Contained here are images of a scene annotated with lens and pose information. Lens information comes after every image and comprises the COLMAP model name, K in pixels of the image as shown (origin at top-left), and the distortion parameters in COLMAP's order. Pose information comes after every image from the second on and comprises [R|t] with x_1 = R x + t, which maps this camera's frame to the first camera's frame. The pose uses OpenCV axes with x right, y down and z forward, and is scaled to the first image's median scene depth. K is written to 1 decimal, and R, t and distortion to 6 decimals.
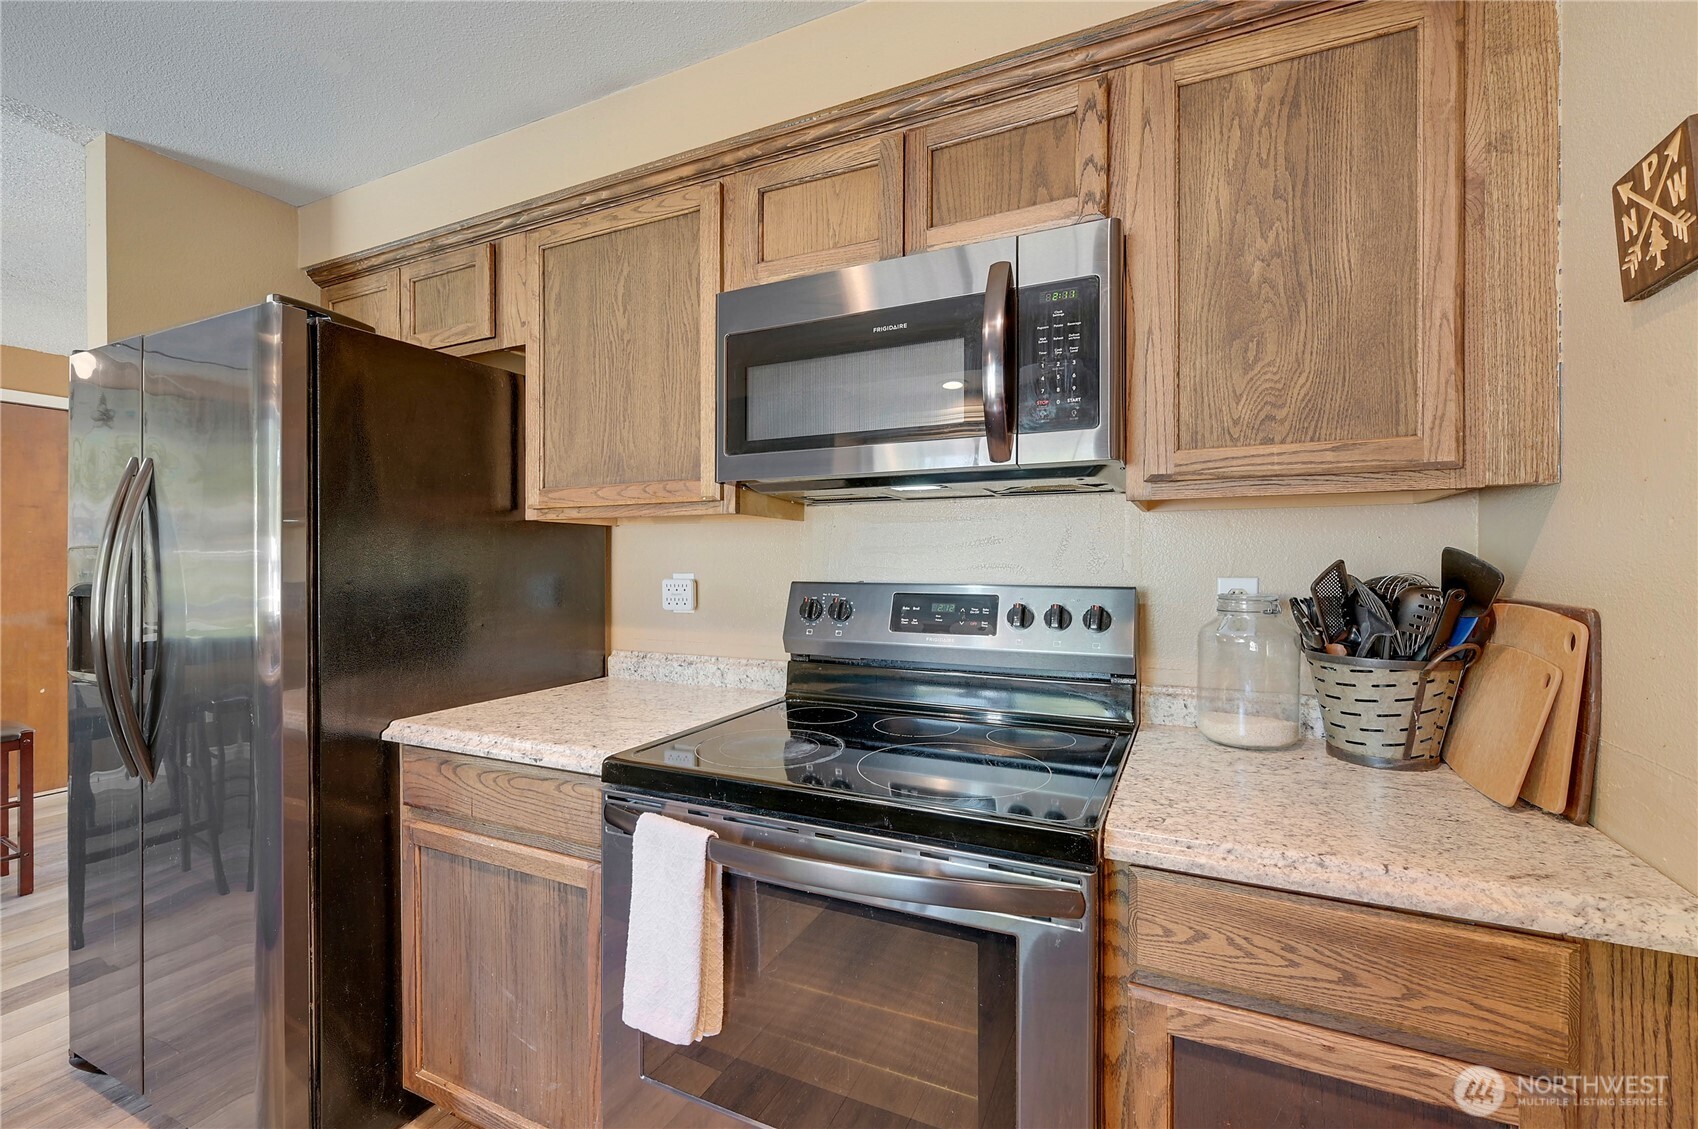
lens RADIAL K [[672.0, 0, 854.0], [0, 672.0, 563.6], [0, 0, 1]] dist [-0.001949, -0.000056]
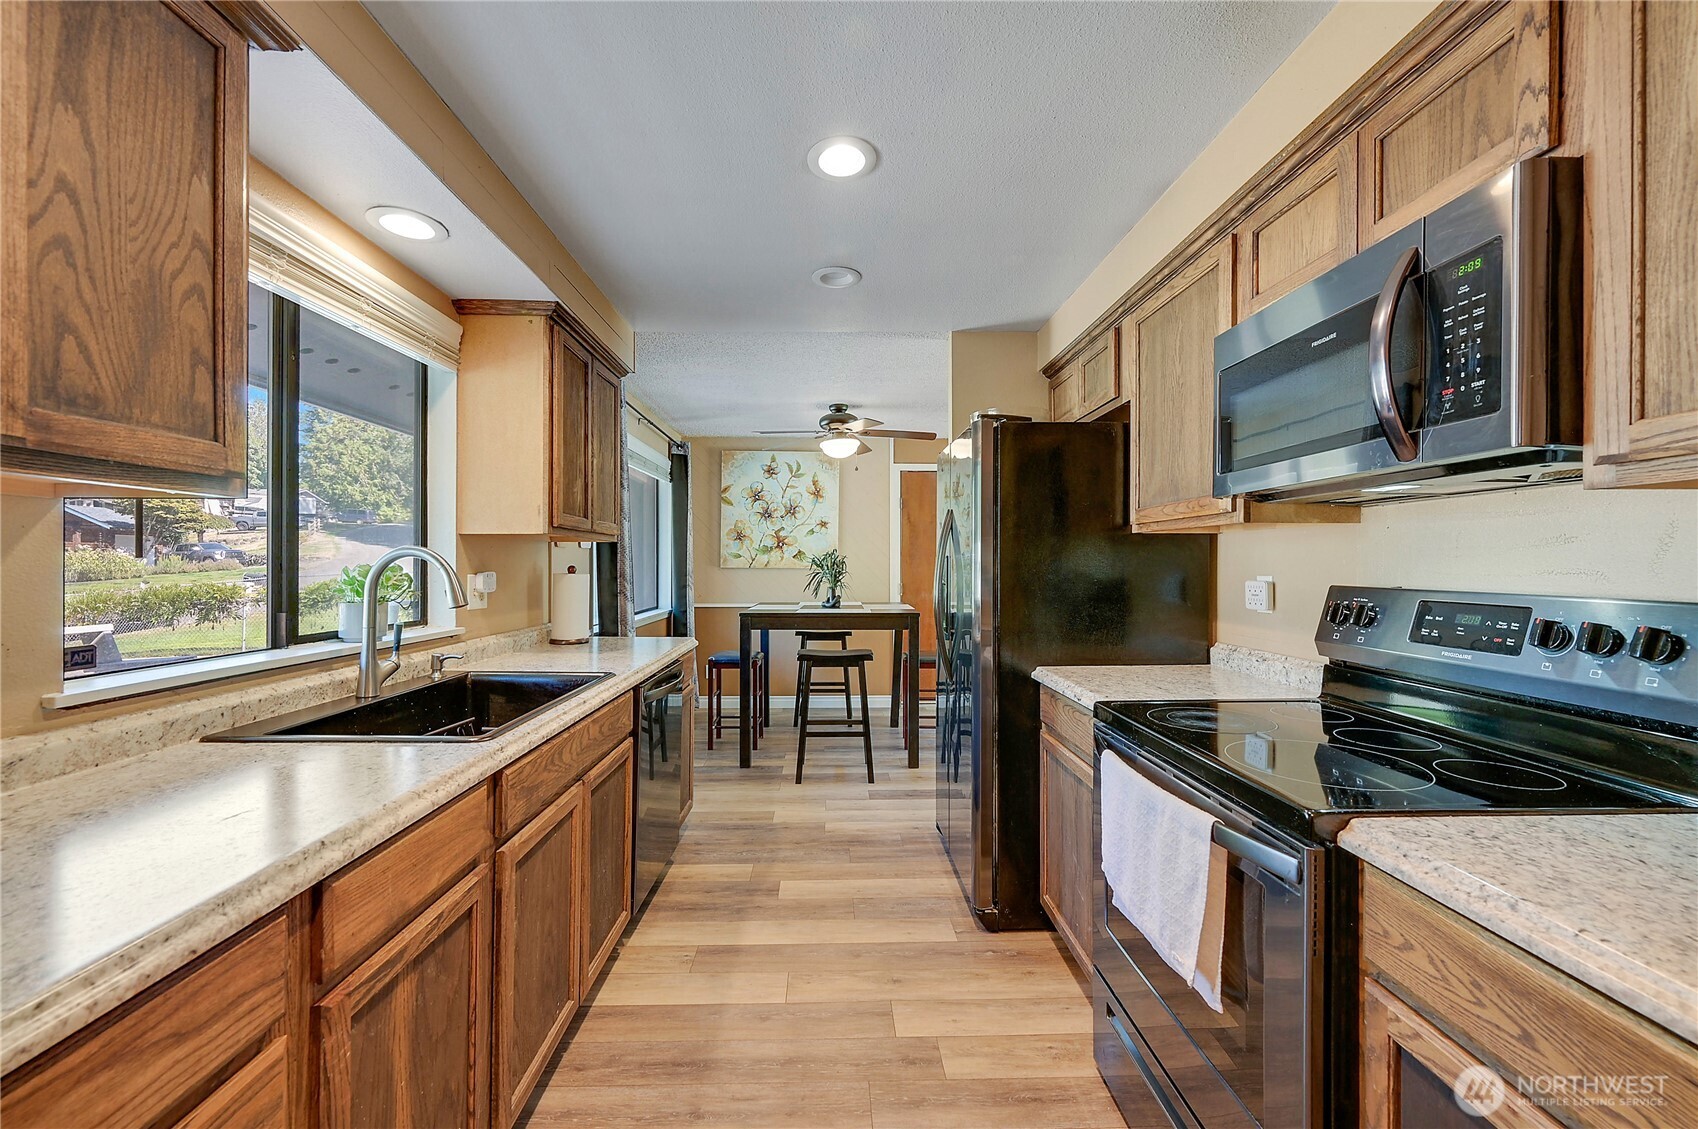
lens RADIAL K [[676.8, 0, 849.0], [0, 676.8, 564.5], [0, 0, 1]] dist [-0.000317, 0.000105]
pose [[0.444029, 0.000646, -0.896012, 0.585415], [-0.001374, 0.999999, 0.000040, -0.003940], [0.896011, 0.001213, 0.444030, -0.103510]]
